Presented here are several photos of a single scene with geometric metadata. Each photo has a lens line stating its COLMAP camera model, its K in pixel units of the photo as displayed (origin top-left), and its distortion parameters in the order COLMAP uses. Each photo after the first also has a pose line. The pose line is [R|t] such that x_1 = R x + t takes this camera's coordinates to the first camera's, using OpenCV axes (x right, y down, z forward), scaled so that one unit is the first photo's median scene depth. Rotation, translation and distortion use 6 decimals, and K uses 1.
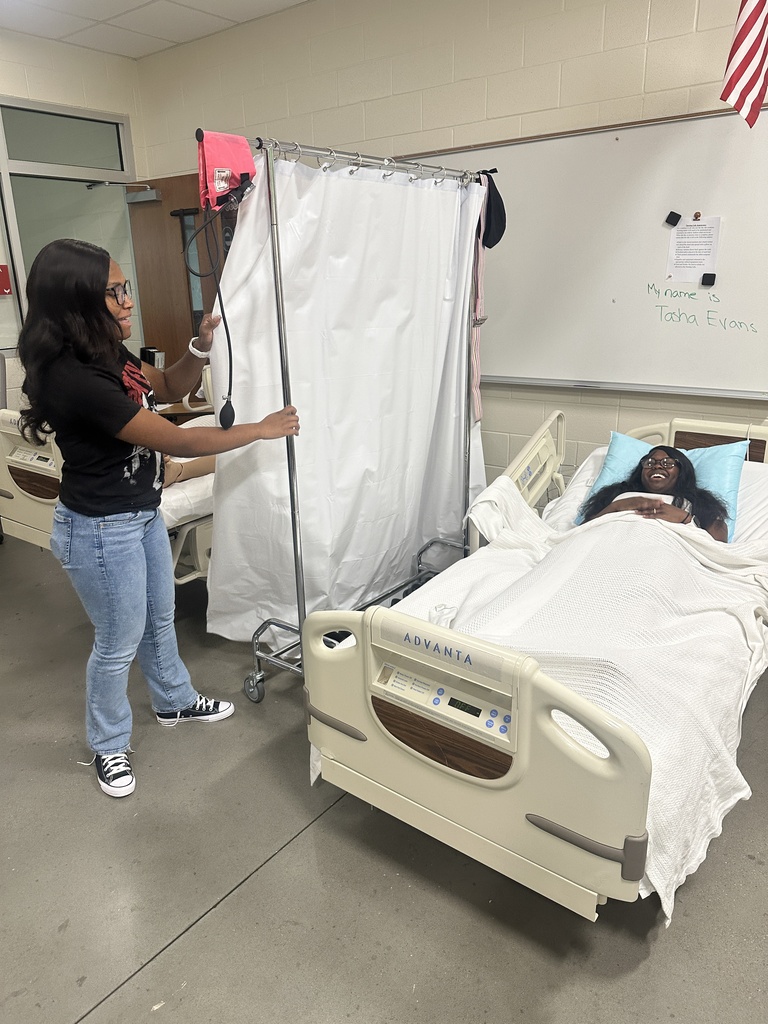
lens RADIAL K [[729.4, 0, 383.7], [0, 729.4, 512.0], [0, 0, 1]] dist [0.006009, 0.003501]
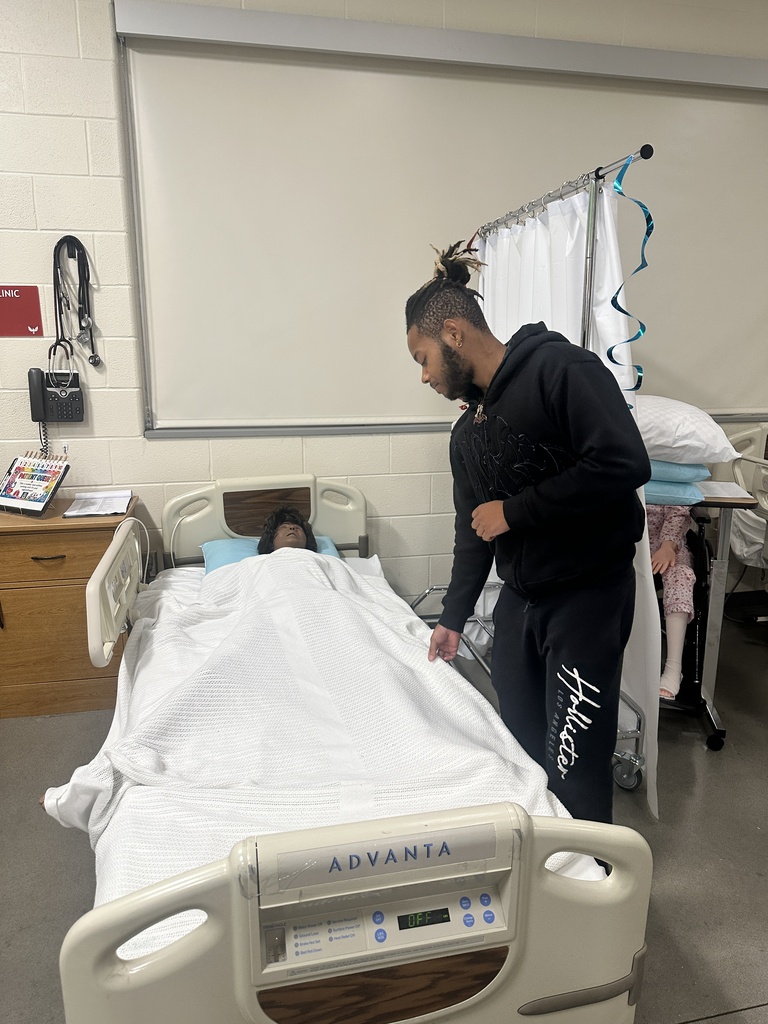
lens RADIAL K [[729.4, 0, 383.2], [0, 729.4, 514.1], [0, 0, 1]] dist [0.006009, 0.003501]
pose [[0.634697, -0.174549, 0.752790, -0.360929], [0.236750, 0.971234, 0.025589, -0.125940], [-0.735602, 0.161982, 0.657763, 0.517512]]
